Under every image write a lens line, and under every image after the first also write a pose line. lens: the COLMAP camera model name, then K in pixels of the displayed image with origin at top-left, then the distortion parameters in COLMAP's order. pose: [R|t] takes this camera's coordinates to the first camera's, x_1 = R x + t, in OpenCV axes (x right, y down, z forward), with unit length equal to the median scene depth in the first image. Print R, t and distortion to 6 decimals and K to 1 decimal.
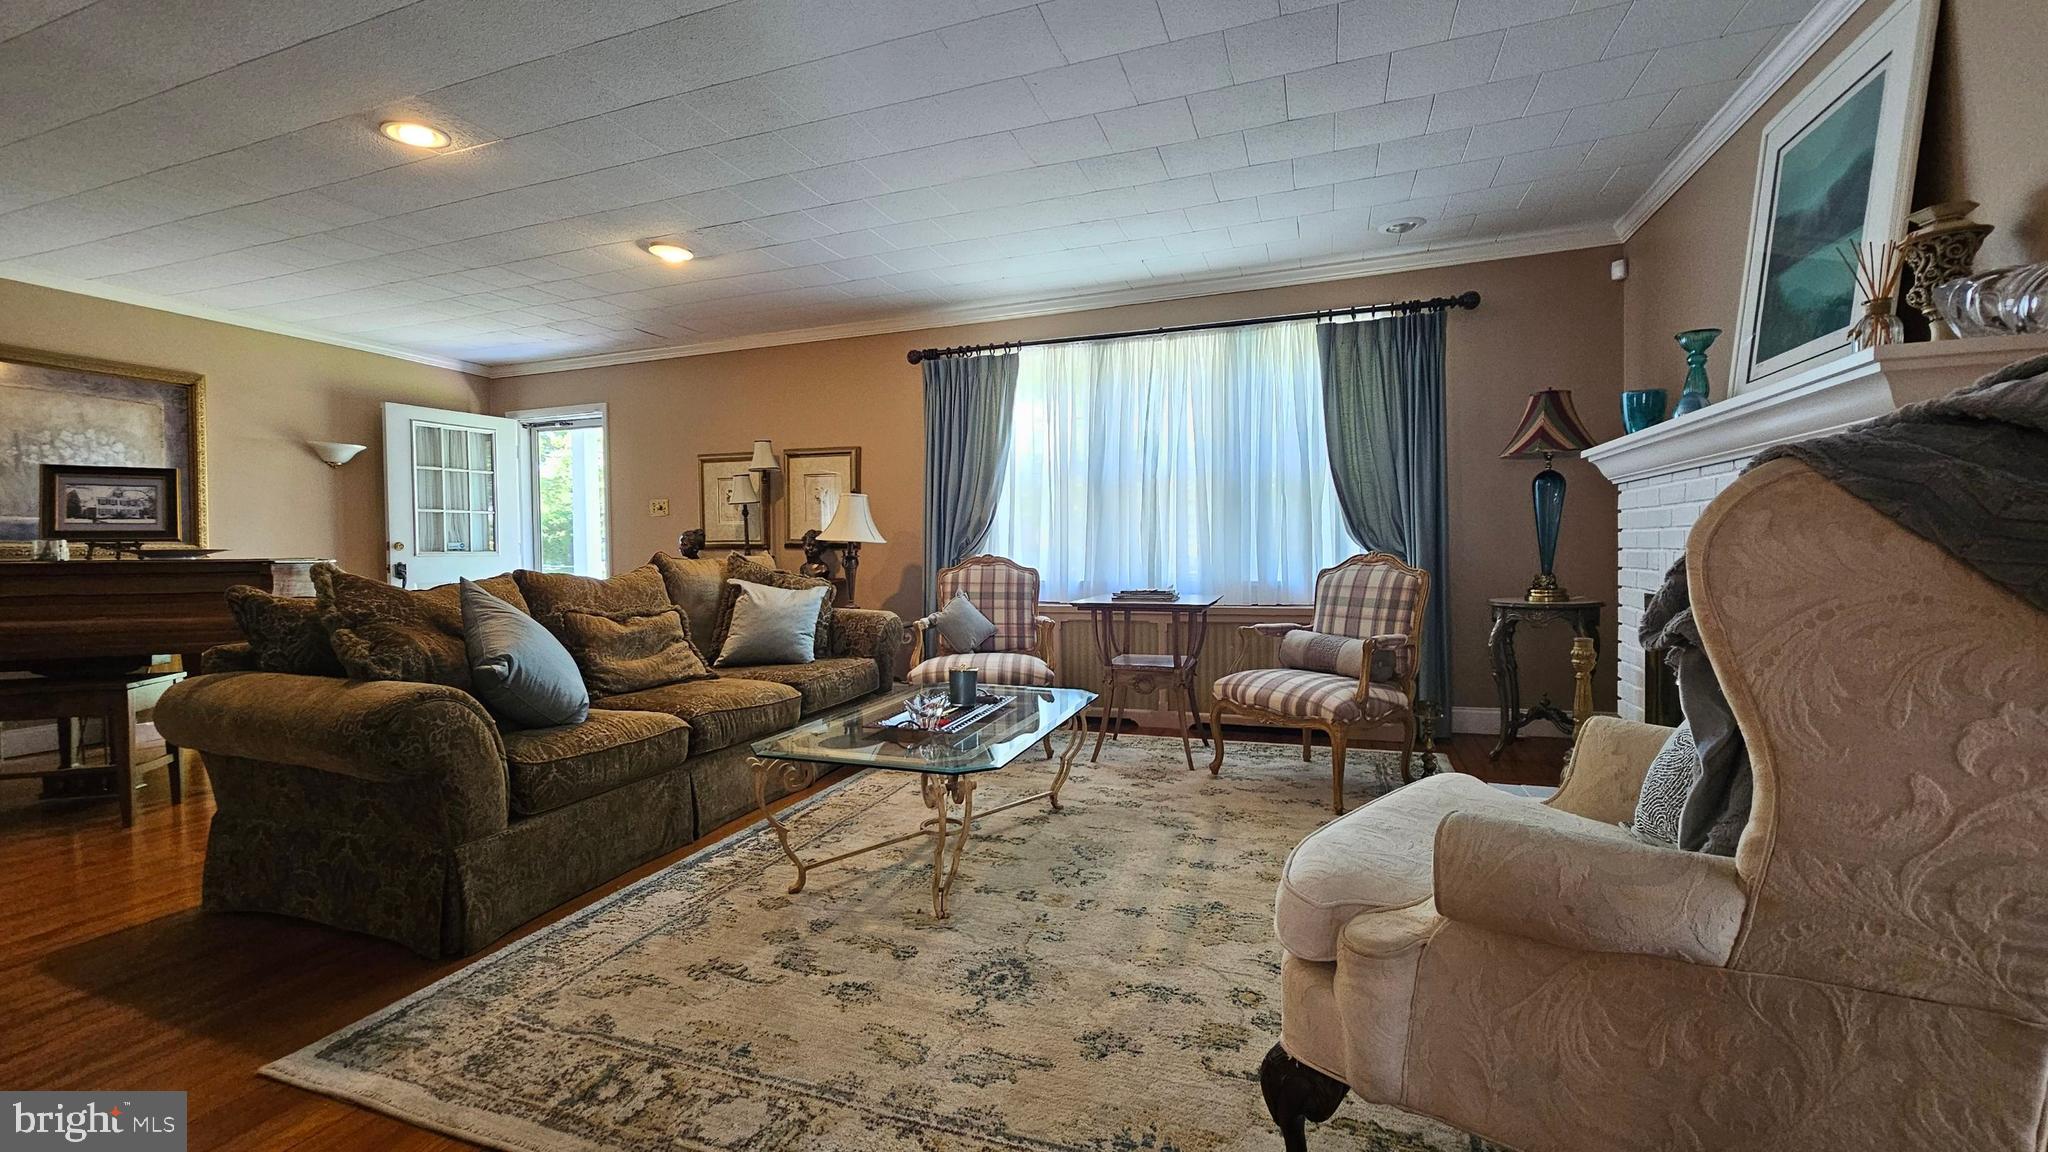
lens RADIAL K [[841.8, 0, 1018.3], [0, 841.8, 568.6], [0, 0, 1]] dist [-0.001075, -0.000453]
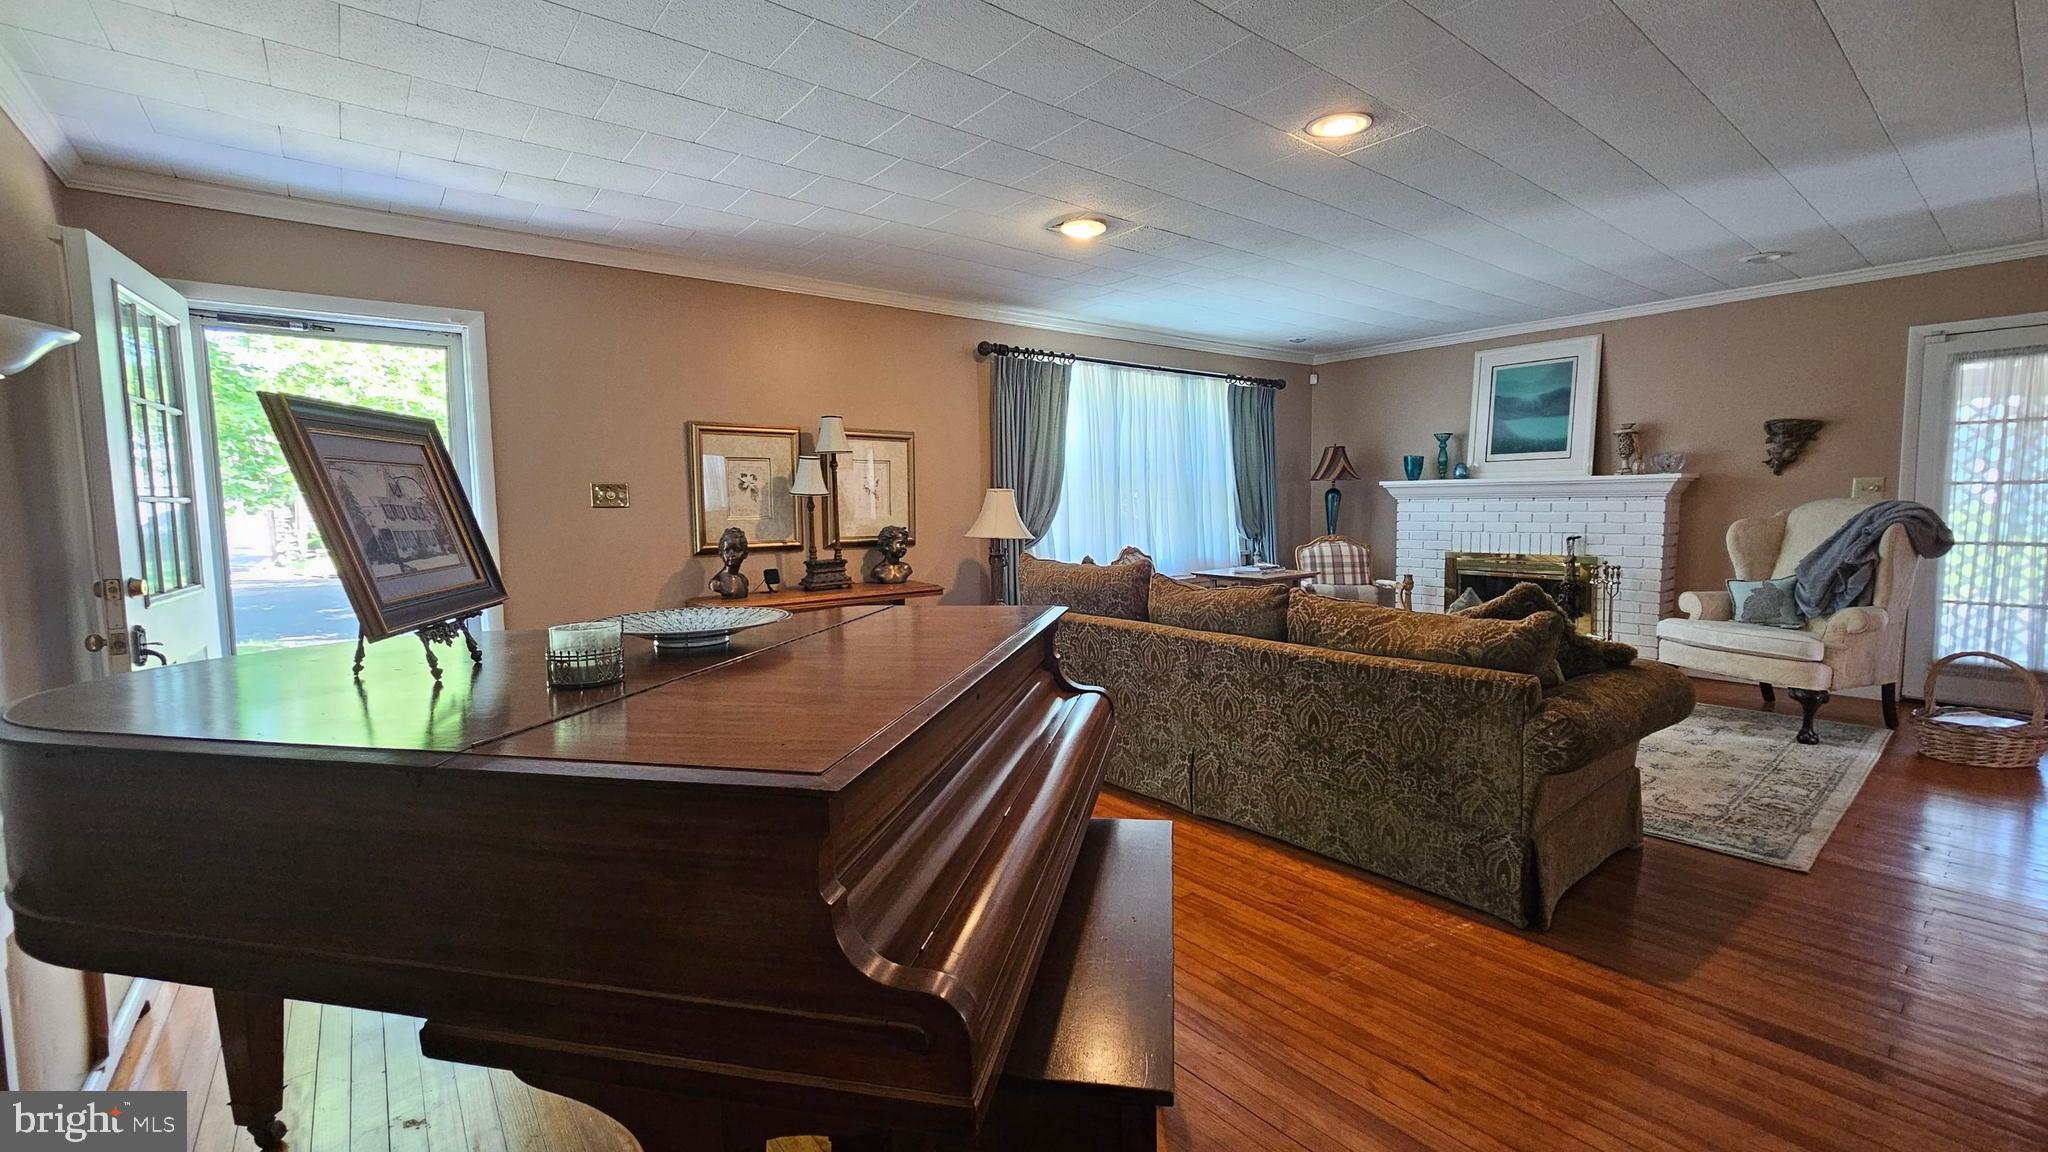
lens RADIAL K [[842.6, 0, 1016.7], [0, 842.6, 572.7], [0, 0, 1]] dist [-0.003197, -0.000734]
pose [[0.515519, -0.071389, 0.853899, -1.043049], [0.030585, 0.997421, 0.064924, -0.057038], [-0.856332, -0.007353, 0.516374, 0.495429]]
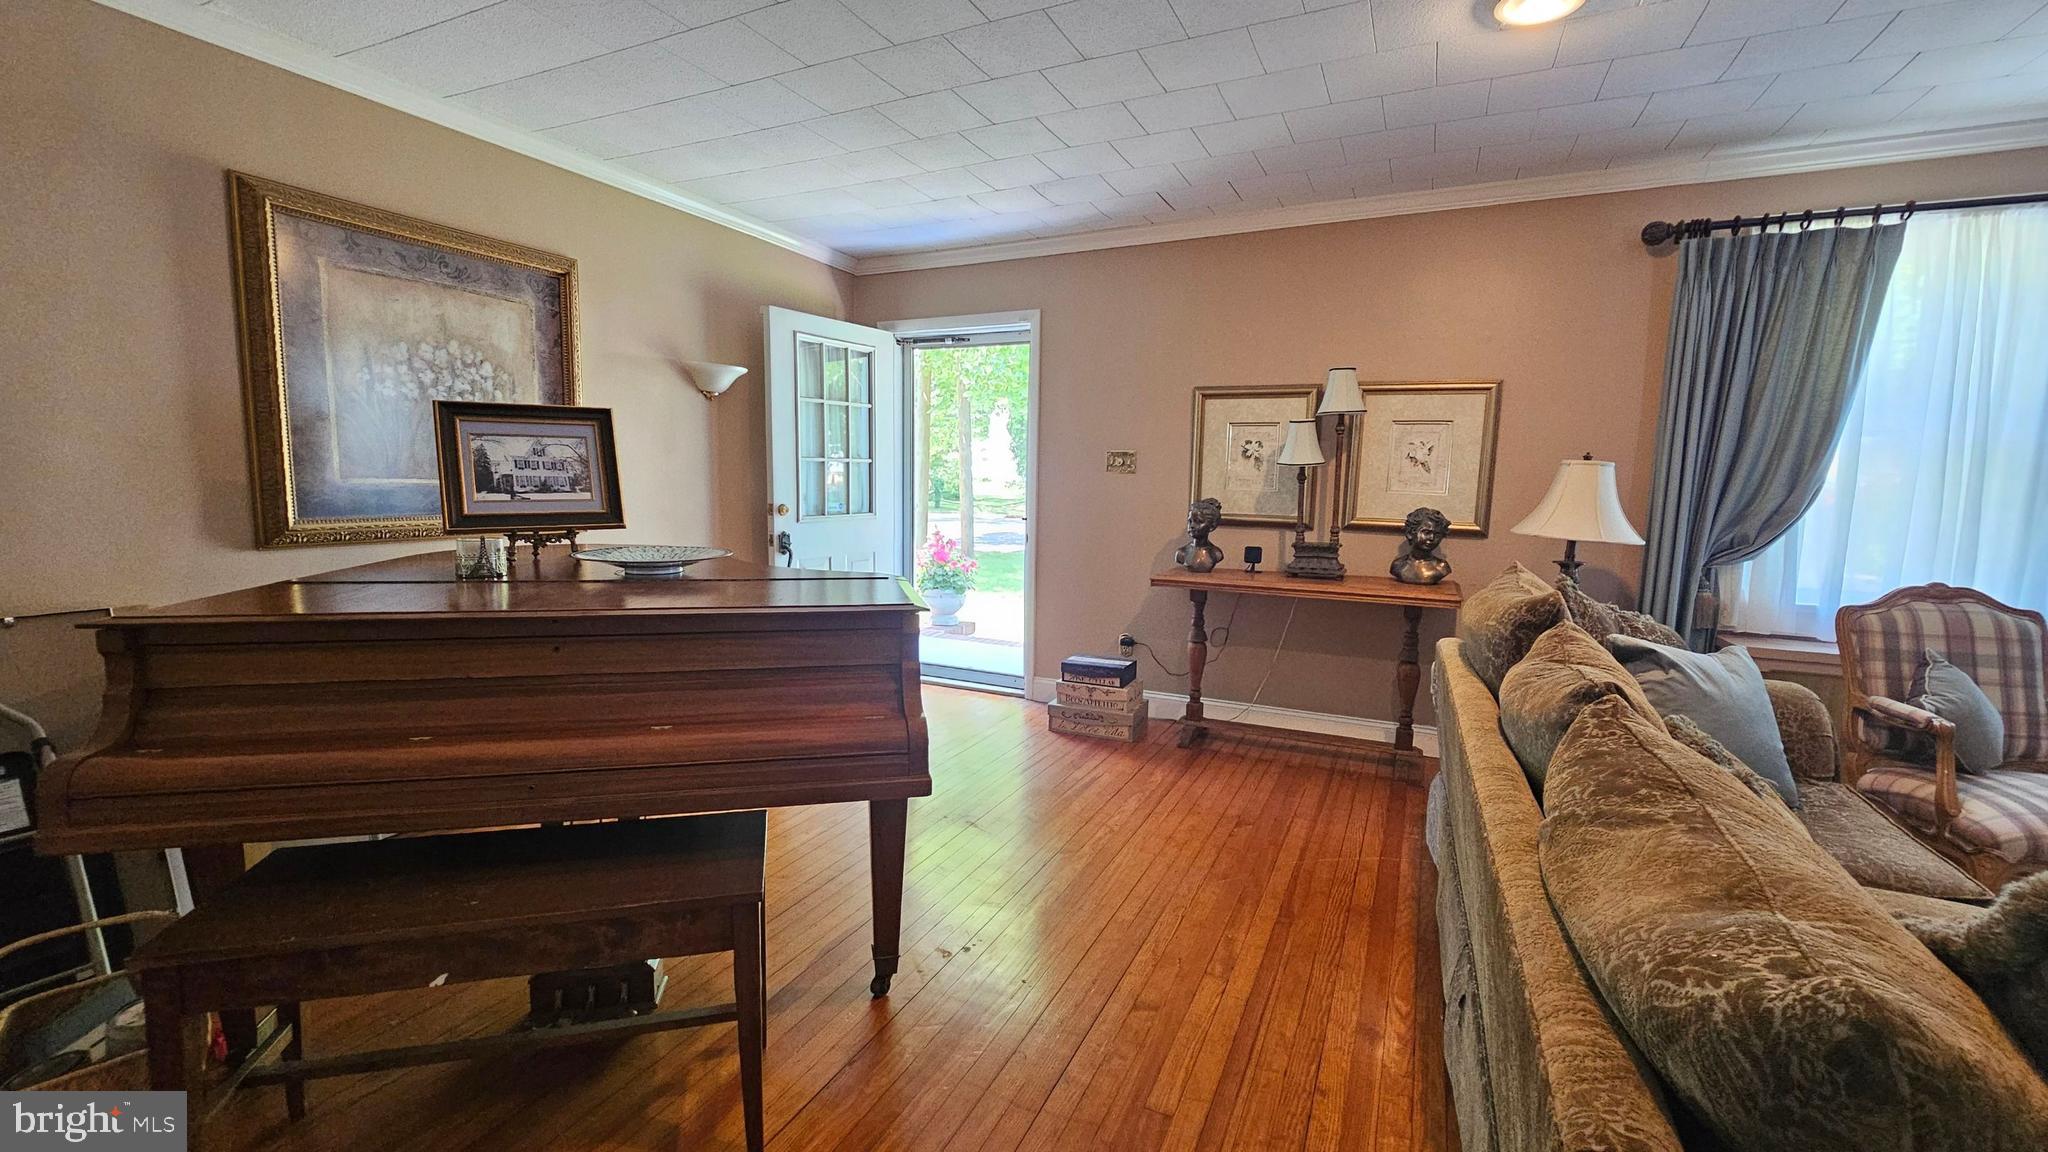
lens RADIAL K [[842.6, 0, 1016.7], [0, 842.6, 572.7], [0, 0, 1]] dist [-0.003197, -0.000734]
pose [[0.995043, 0.035423, -0.092924, -0.562081], [-0.026373, 0.994948, 0.096865, -0.058033], [0.095886, -0.093934, 0.990950, 0.355839]]
